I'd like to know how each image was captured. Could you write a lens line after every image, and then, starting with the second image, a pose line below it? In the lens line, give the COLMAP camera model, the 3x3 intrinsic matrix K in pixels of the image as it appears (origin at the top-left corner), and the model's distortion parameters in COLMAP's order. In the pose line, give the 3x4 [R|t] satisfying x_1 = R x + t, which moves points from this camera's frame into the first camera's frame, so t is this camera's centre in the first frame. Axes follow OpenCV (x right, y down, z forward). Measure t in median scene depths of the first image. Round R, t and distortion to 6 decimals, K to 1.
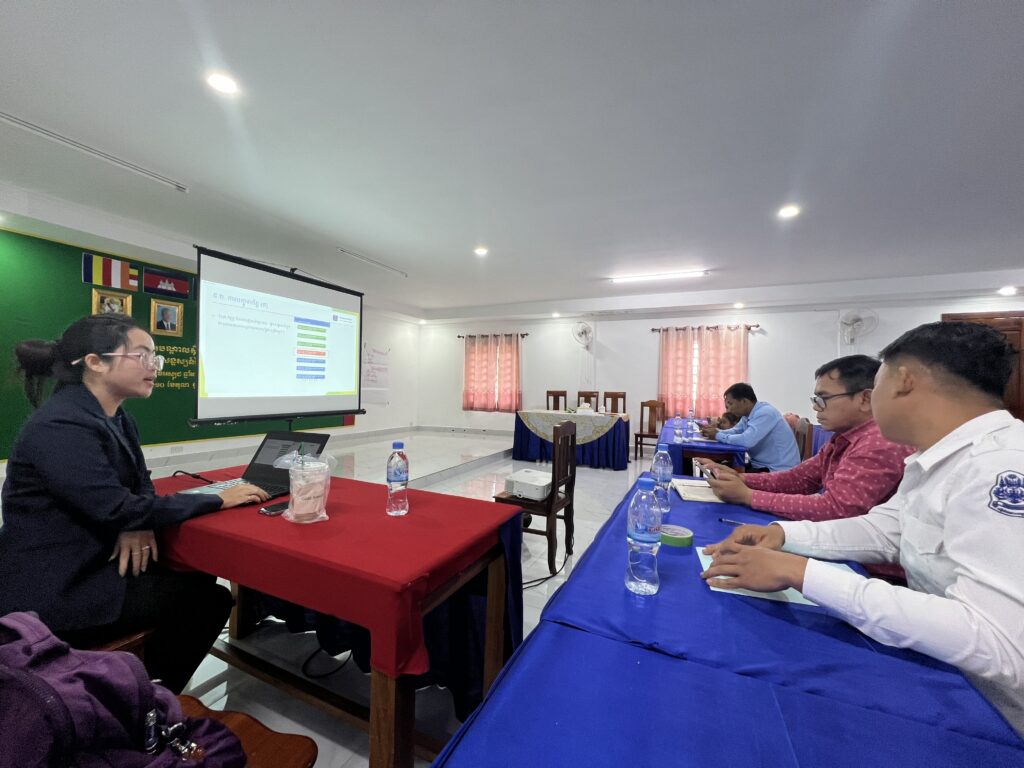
lens RADIAL K [[410.0, 0, 511.2], [0, 410.0, 383.2], [0, 0, 1]] dist [-0.002894, 0.001047]
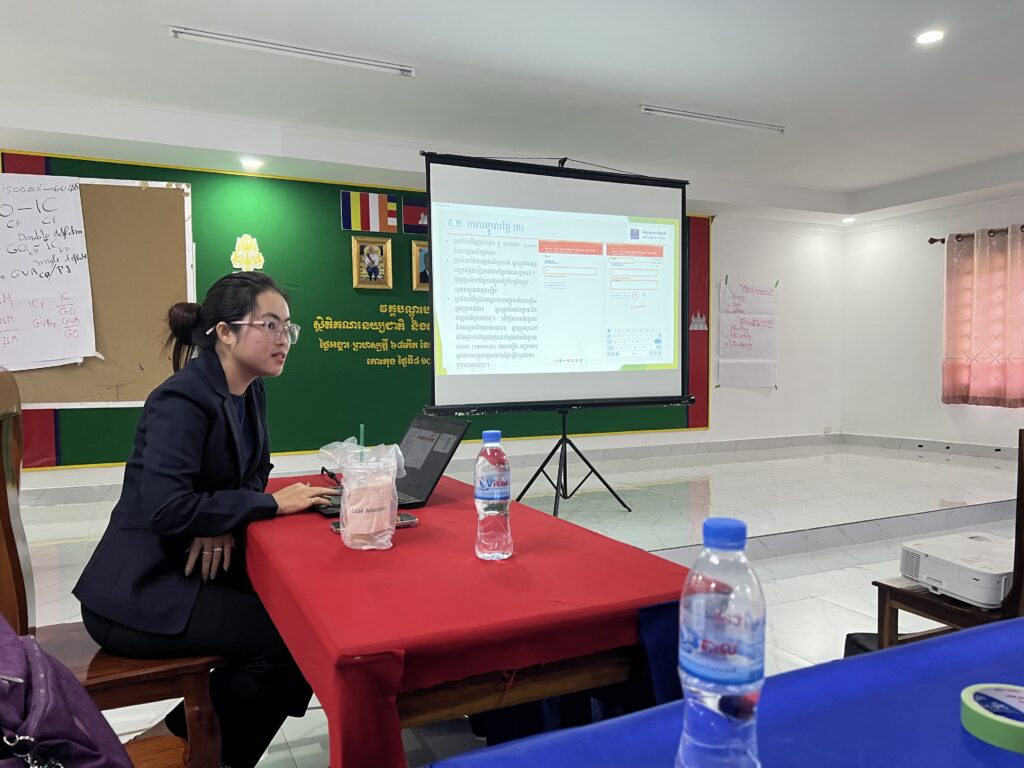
lens RADIAL K [[768.7, 0, 511.0], [0, 768.7, 400.7], [0, 0, 1]] dist [0.050094, -0.057197]
pose [[0.767124, 0.007192, -0.641459, 0.127384], [0.030294, 0.998415, 0.047423, 0.015451], [0.640784, -0.055812, 0.765690, 0.063145]]
